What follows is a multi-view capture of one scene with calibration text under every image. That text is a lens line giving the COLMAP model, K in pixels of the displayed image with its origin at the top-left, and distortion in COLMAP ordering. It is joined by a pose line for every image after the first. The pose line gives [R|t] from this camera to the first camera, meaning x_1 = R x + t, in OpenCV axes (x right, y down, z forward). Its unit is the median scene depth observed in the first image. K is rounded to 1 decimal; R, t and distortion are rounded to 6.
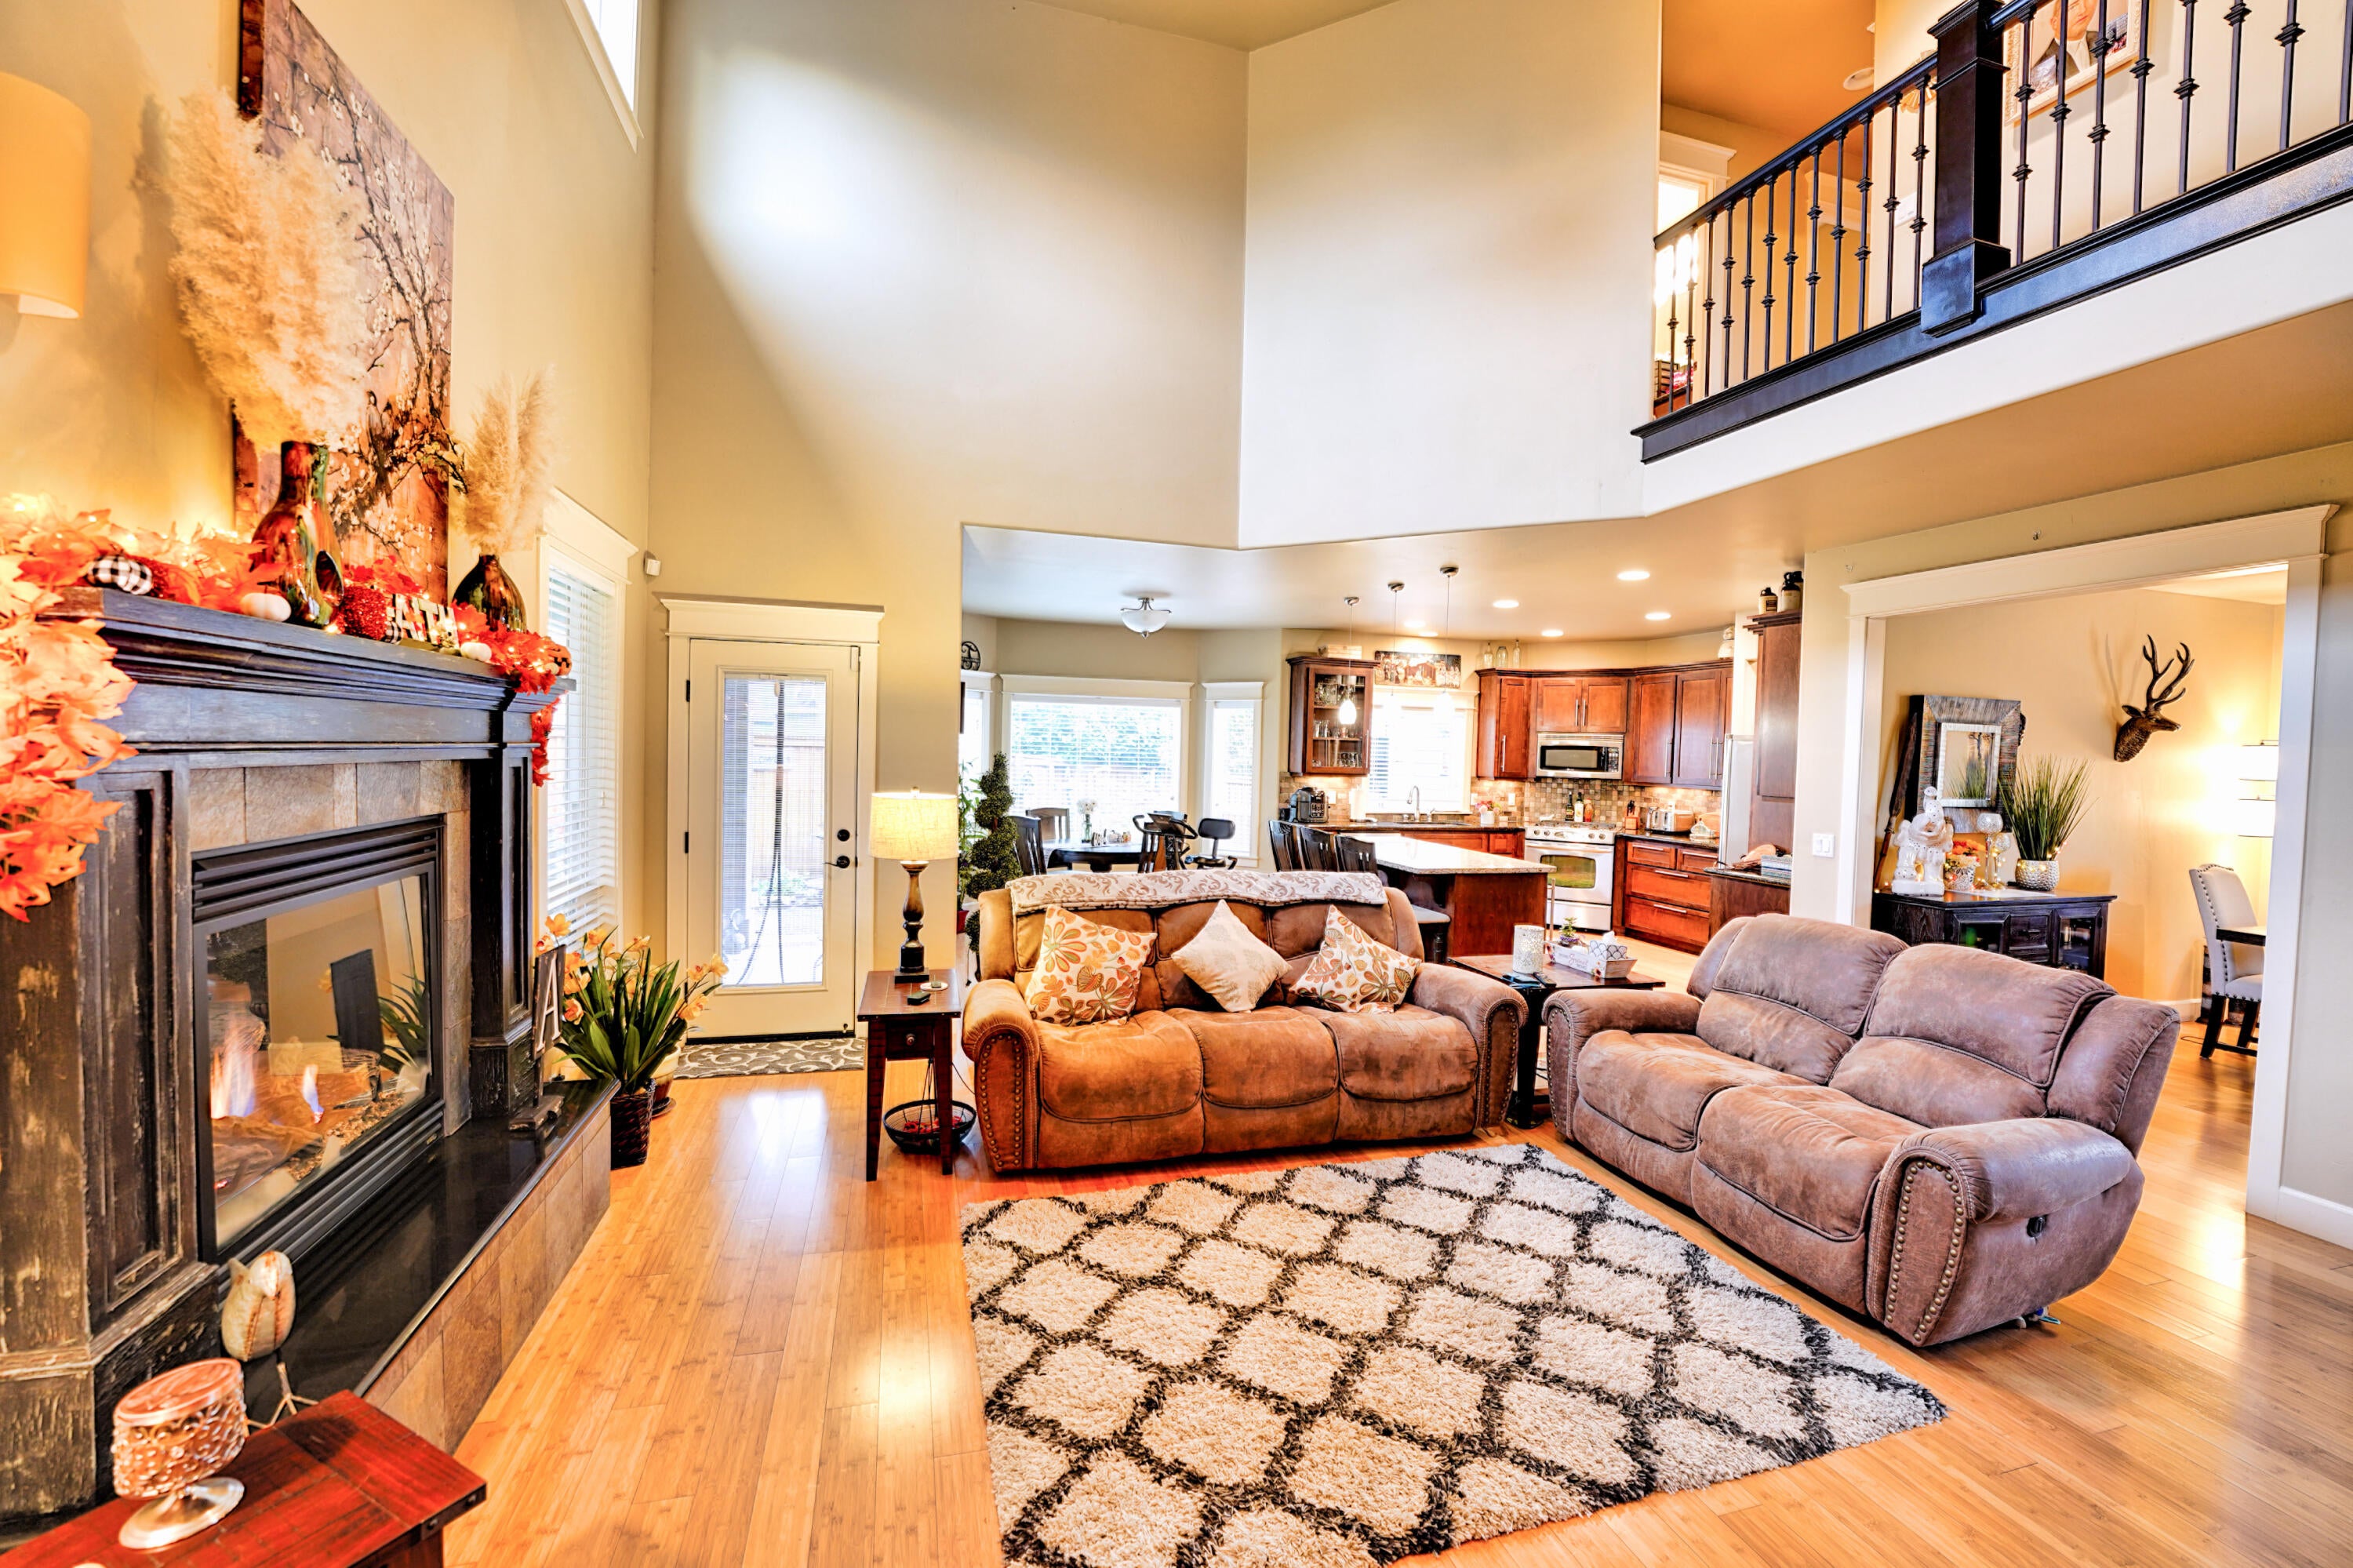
lens RADIAL K [[965.6, 0, 1174.1], [0, 965.6, 777.7], [0, 0, 1]] dist [0.000210, 0.000002]
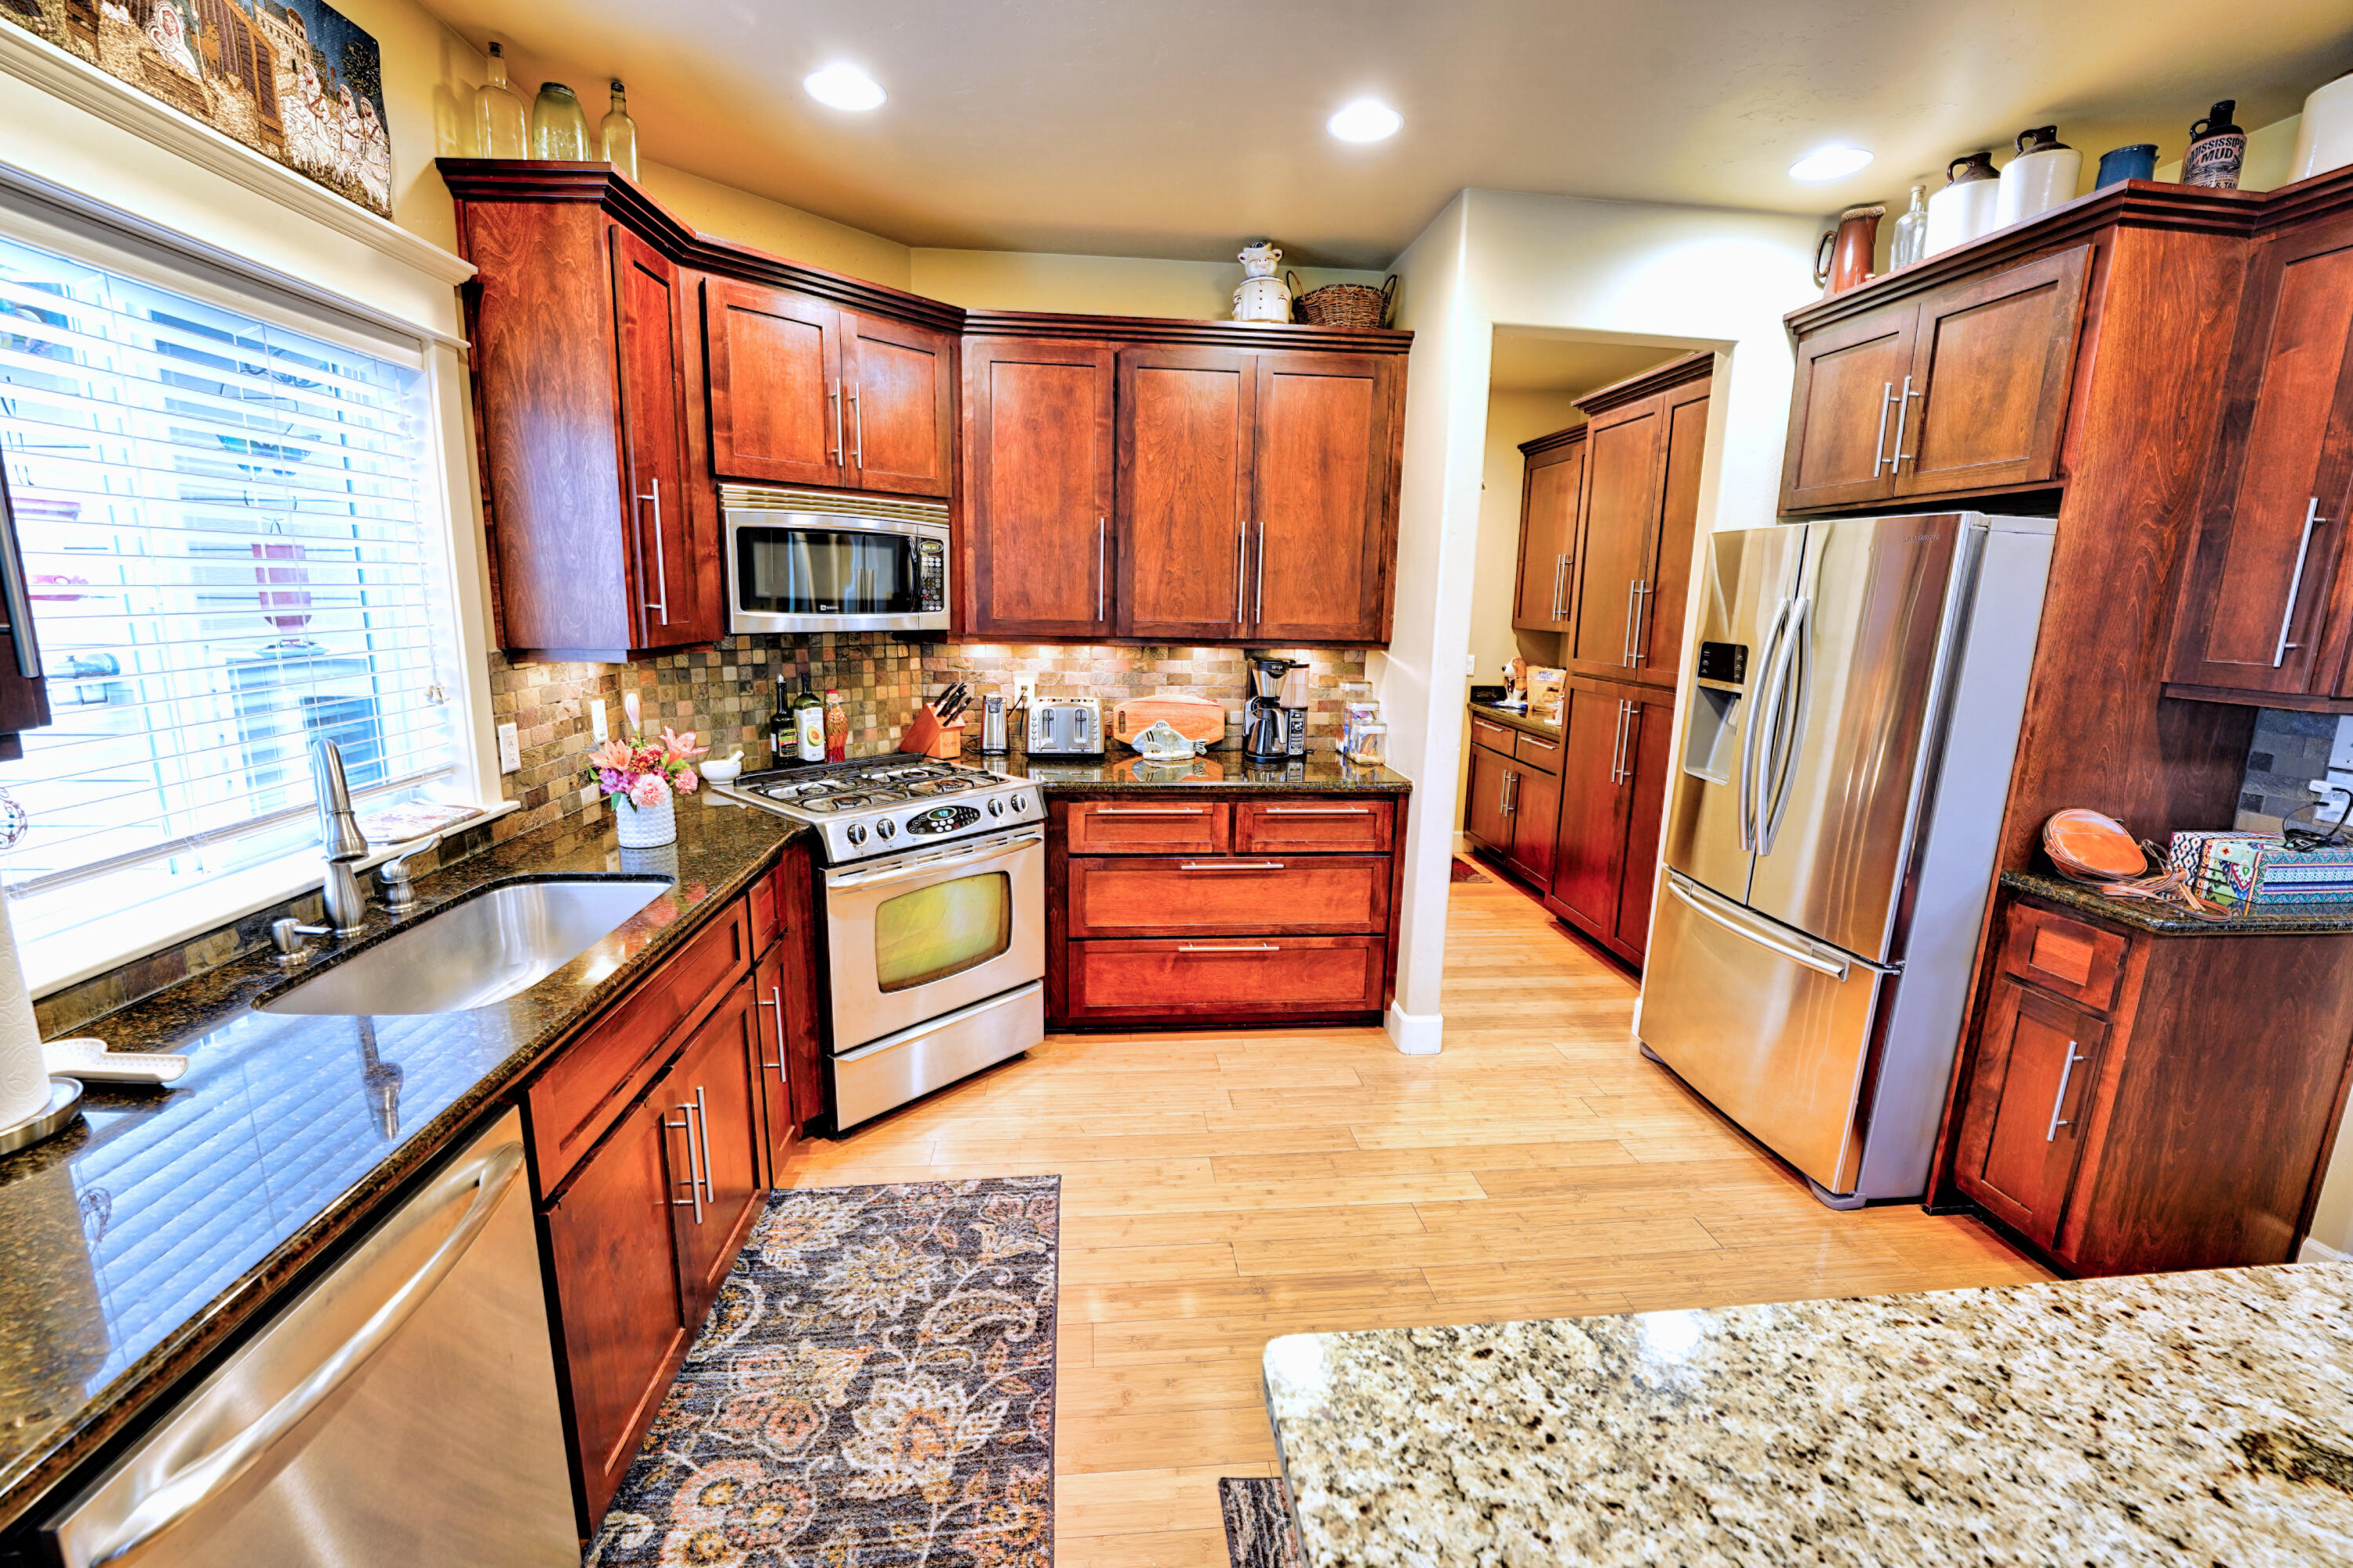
lens RADIAL K [[969.9, 0, 1174.7], [0, 969.9, 774.5], [0, 0, 1]] dist [-0.003906, -0.000330]
pose [[0.183276, -0.205687, 0.961303, 0.114512], [0.012026, 0.978262, 0.207023, -0.020610], [-0.982988, -0.026382, 0.181765, 0.846217]]
